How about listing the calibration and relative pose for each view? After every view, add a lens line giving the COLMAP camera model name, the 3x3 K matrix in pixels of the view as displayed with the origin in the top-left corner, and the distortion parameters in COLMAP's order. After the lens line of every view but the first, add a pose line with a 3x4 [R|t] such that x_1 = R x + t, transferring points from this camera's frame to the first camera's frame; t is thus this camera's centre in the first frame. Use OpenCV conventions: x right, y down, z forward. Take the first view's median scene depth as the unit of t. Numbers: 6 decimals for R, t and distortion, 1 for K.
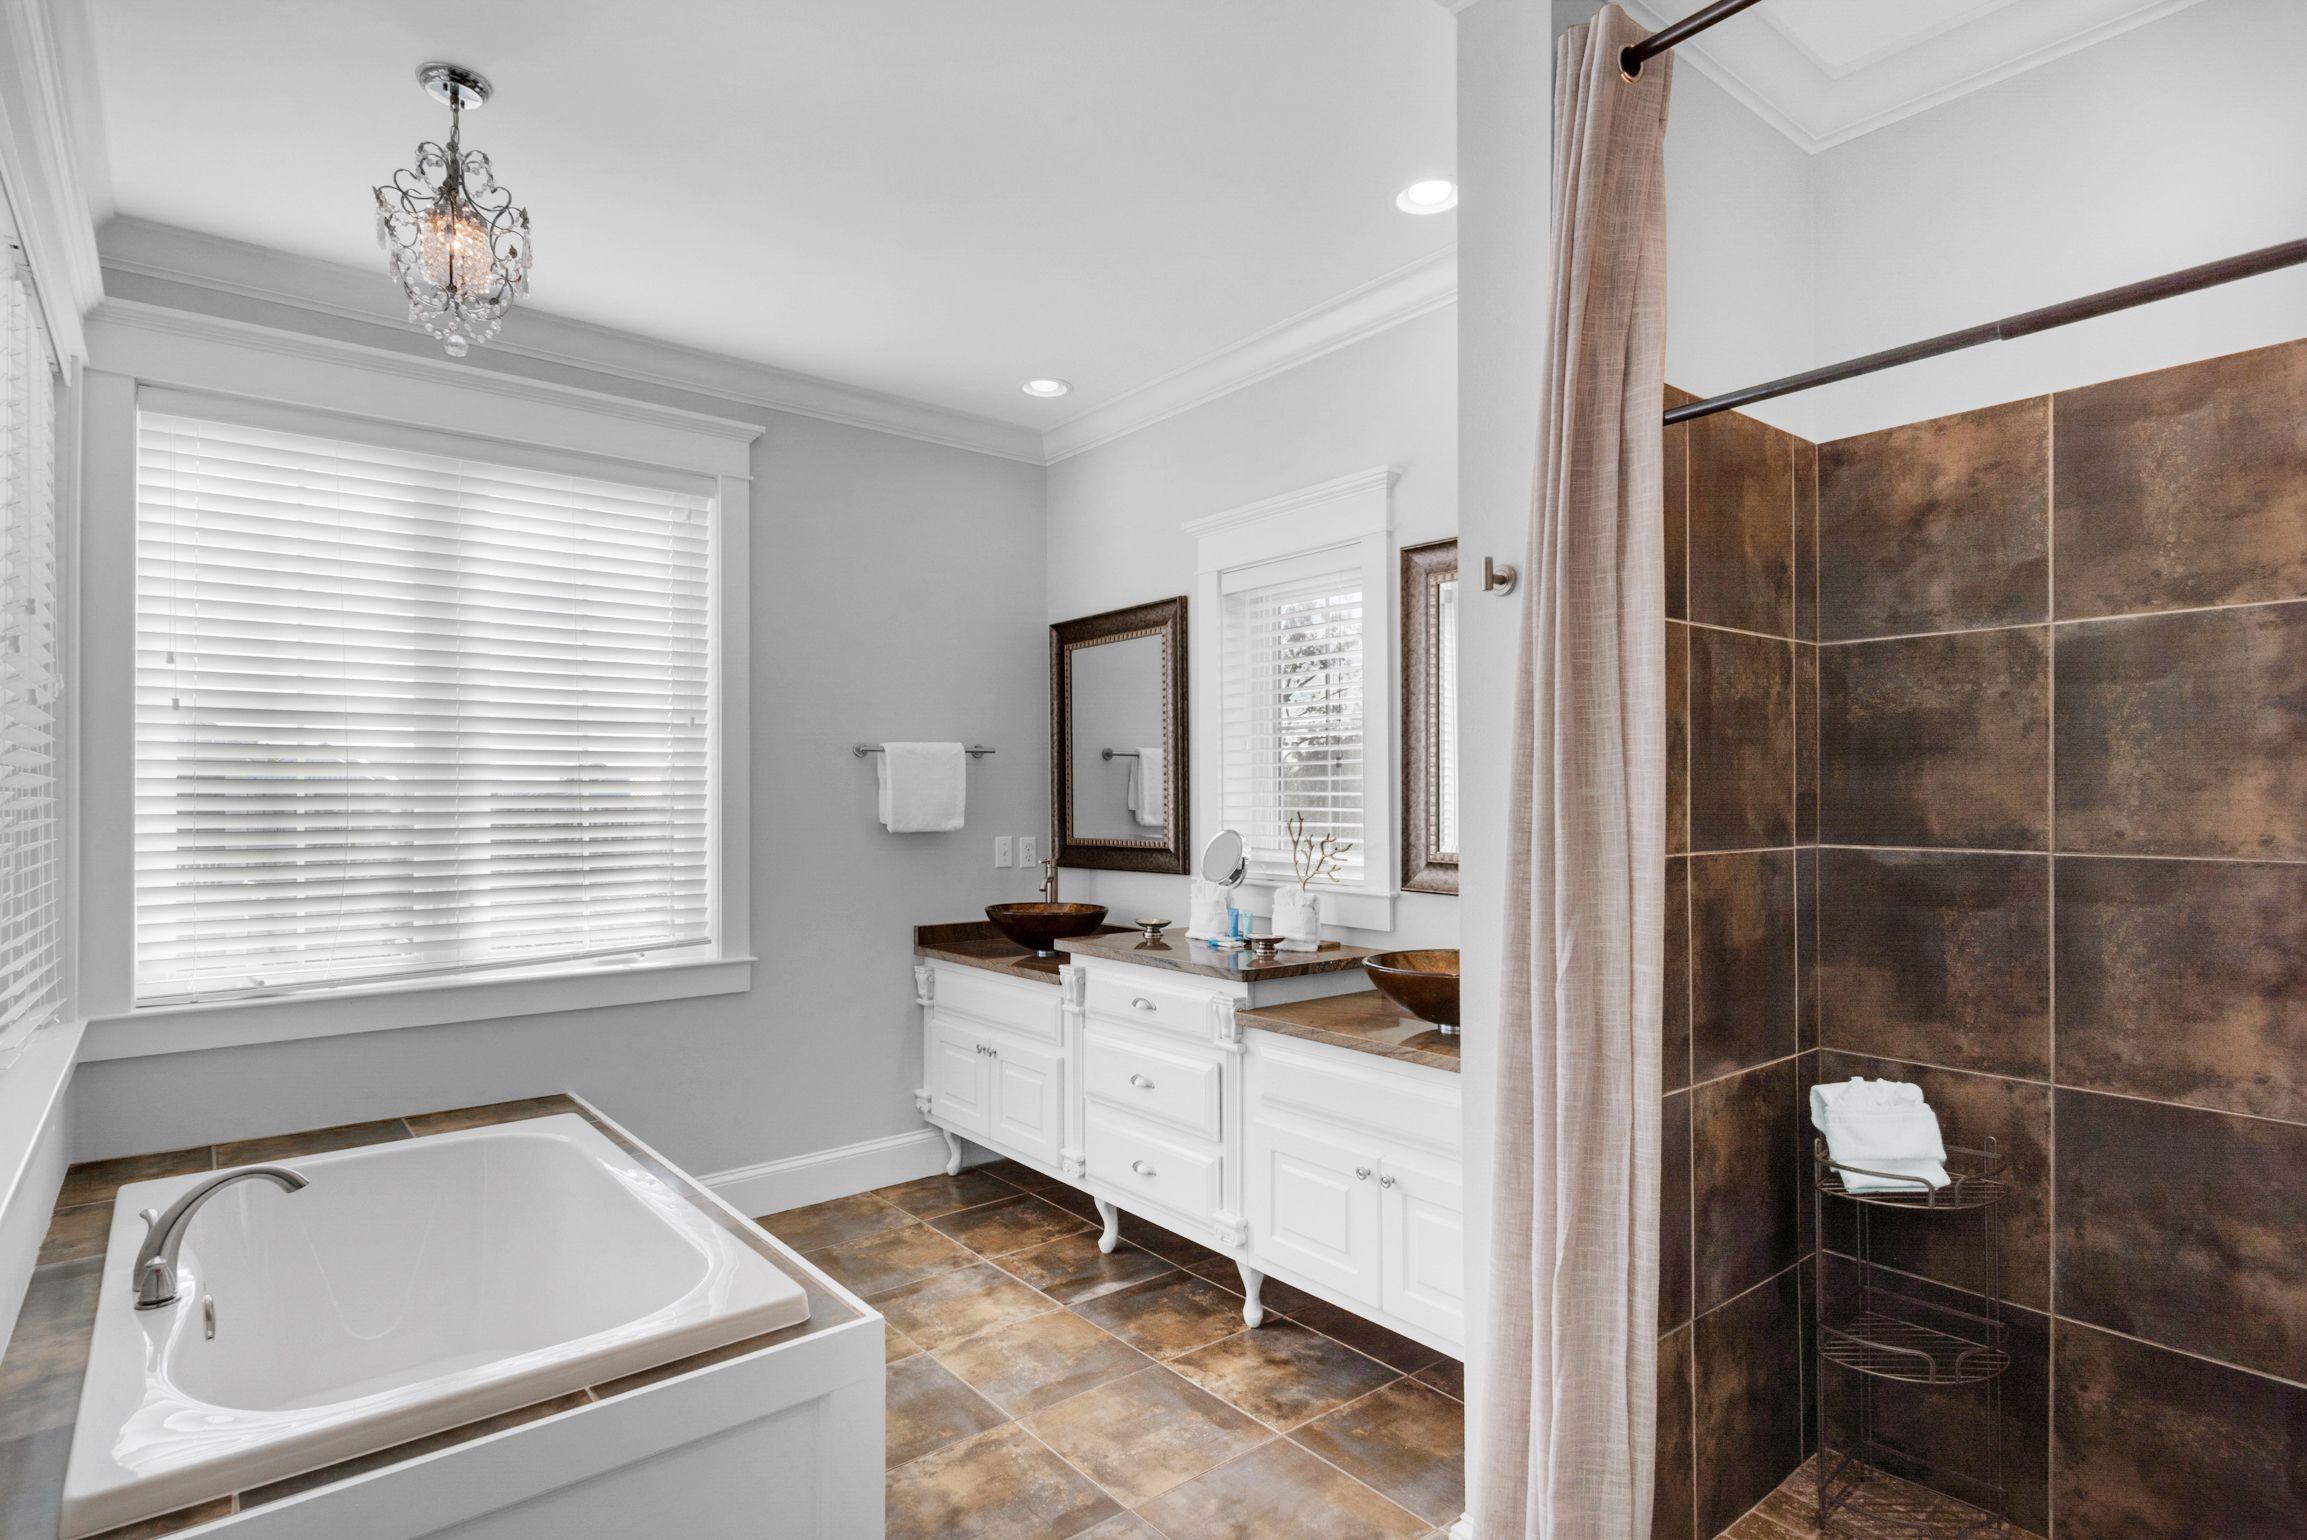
lens RADIAL K [[1206.5, 0, 1153.2], [0, 1206.5, 785.5], [0, 0, 1]] dist [0.003444, 0.000037]
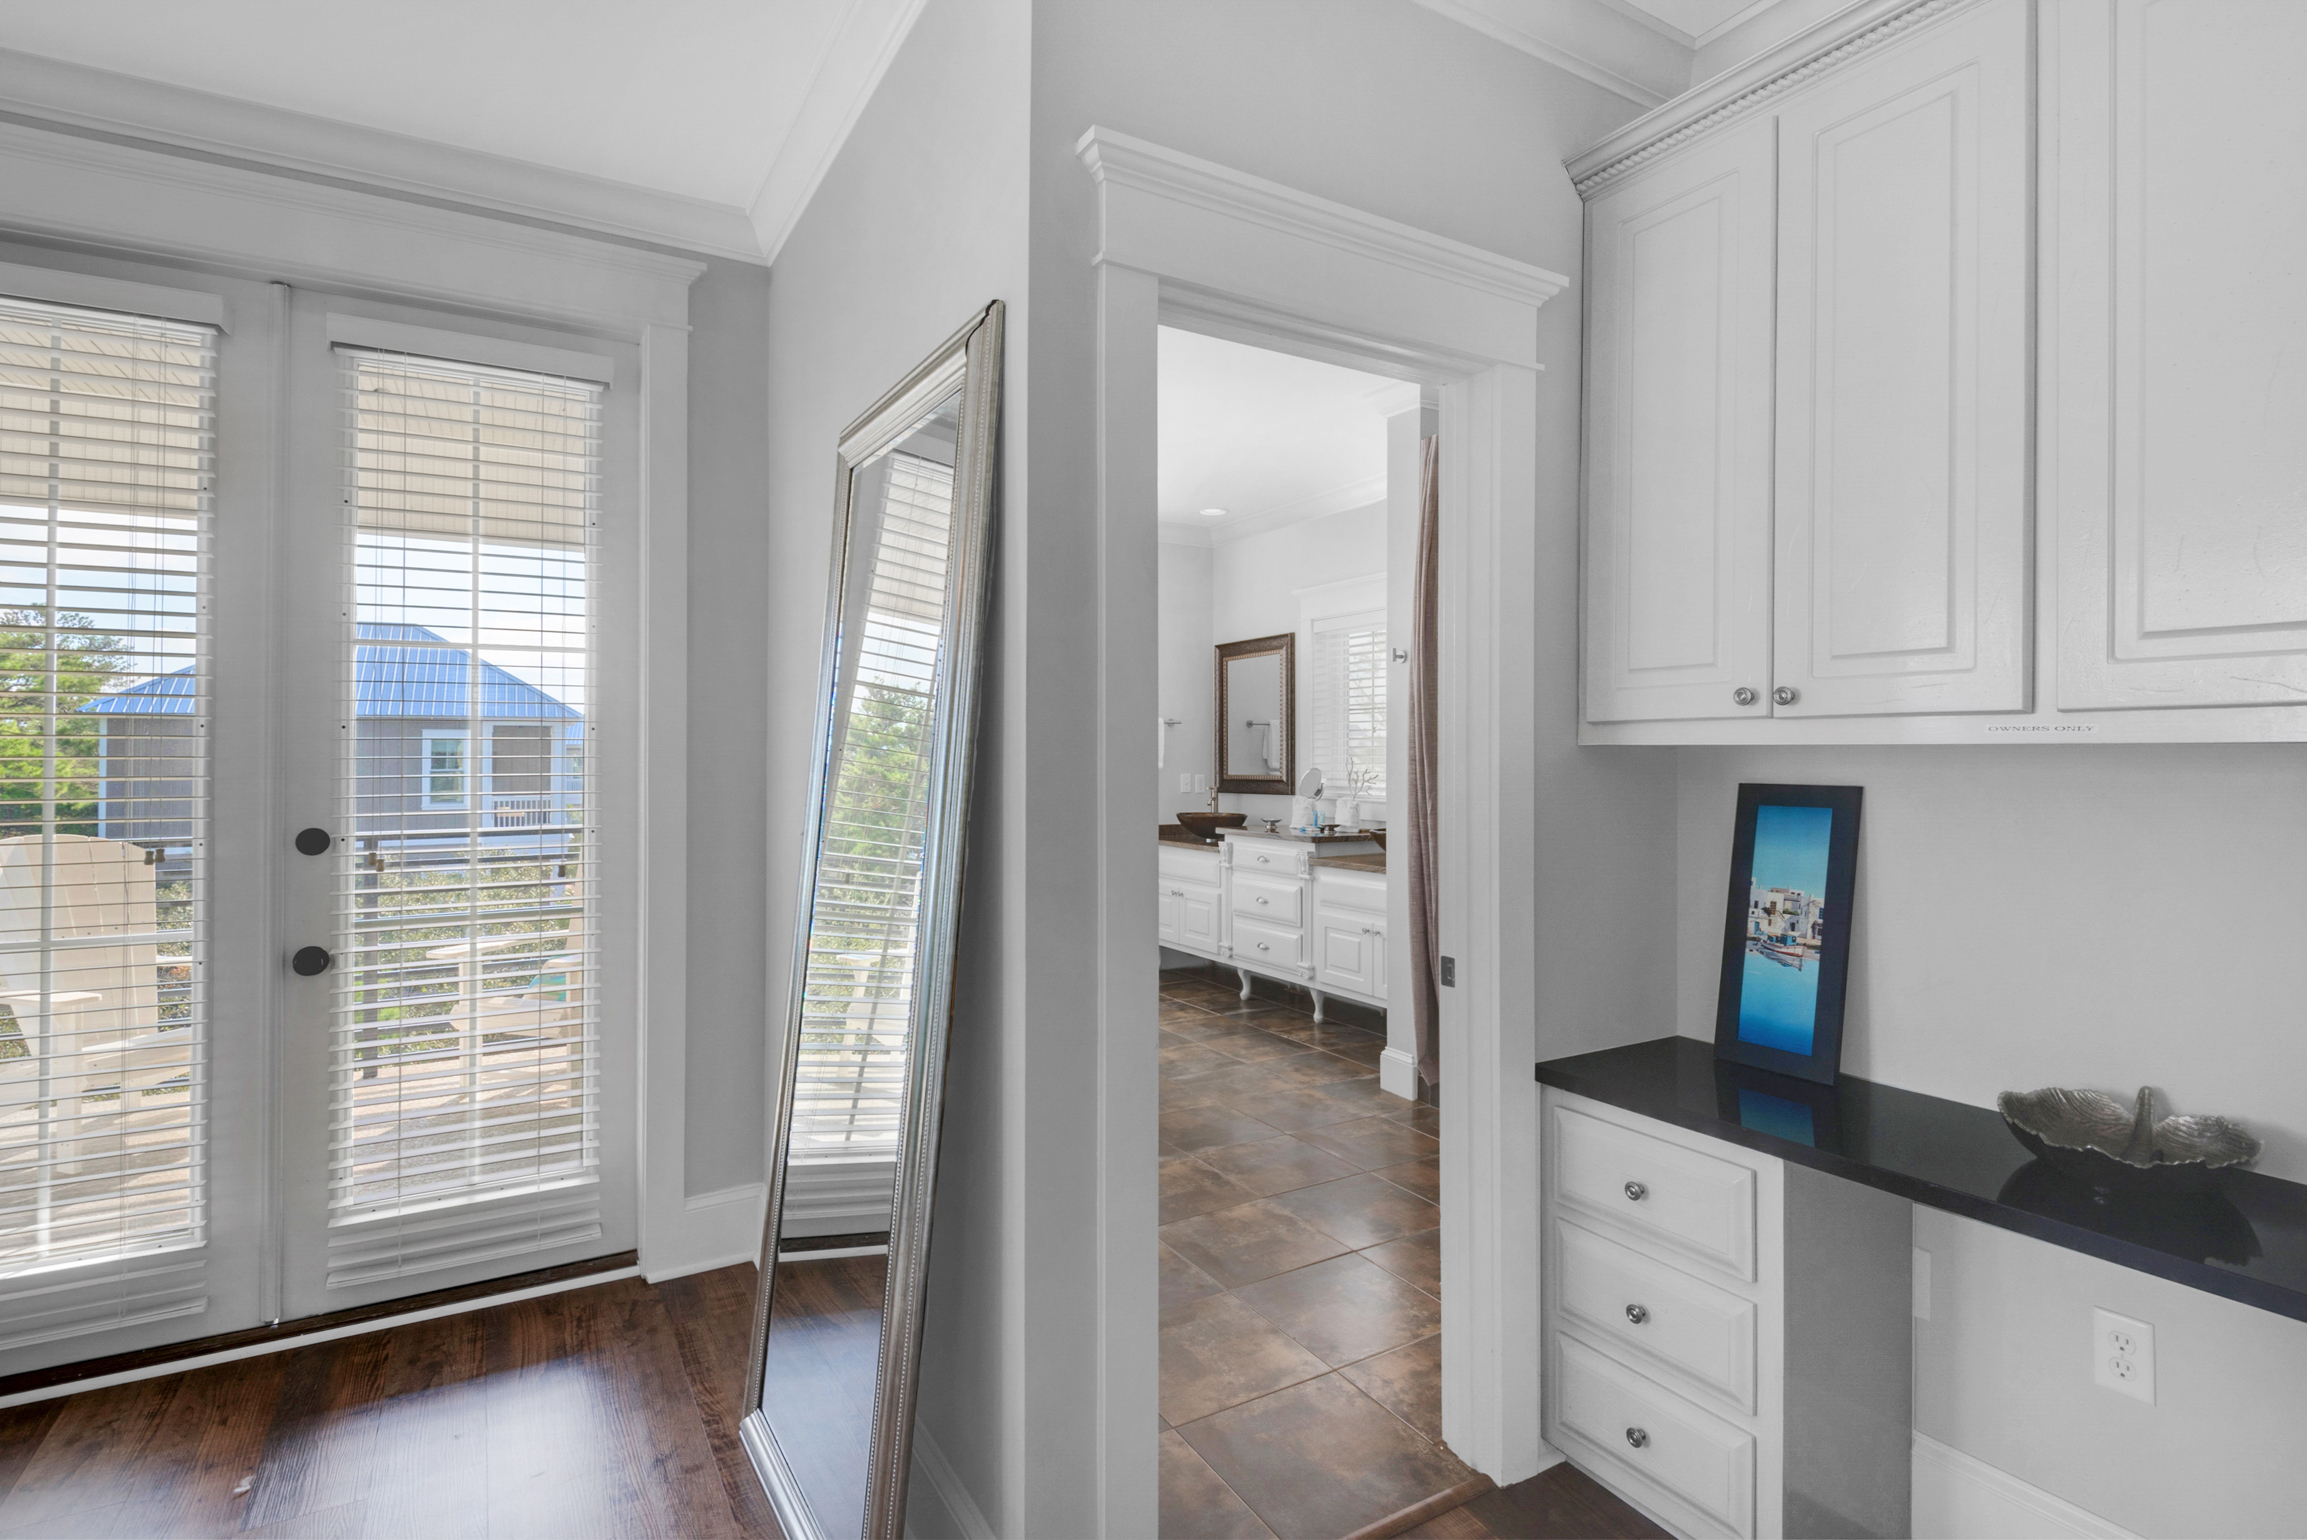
lens RADIAL K [[1198.2, 0, 1157.0], [0, 1198.2, 767.5], [0, 0, 1]] dist [0.009692, -0.008341]
pose [[0.991344, 0.005883, -0.131157, 0.065267], [-0.003681, 0.999848, 0.017026, 0.007043], [0.131237, -0.016396, 0.991215, -0.787964]]
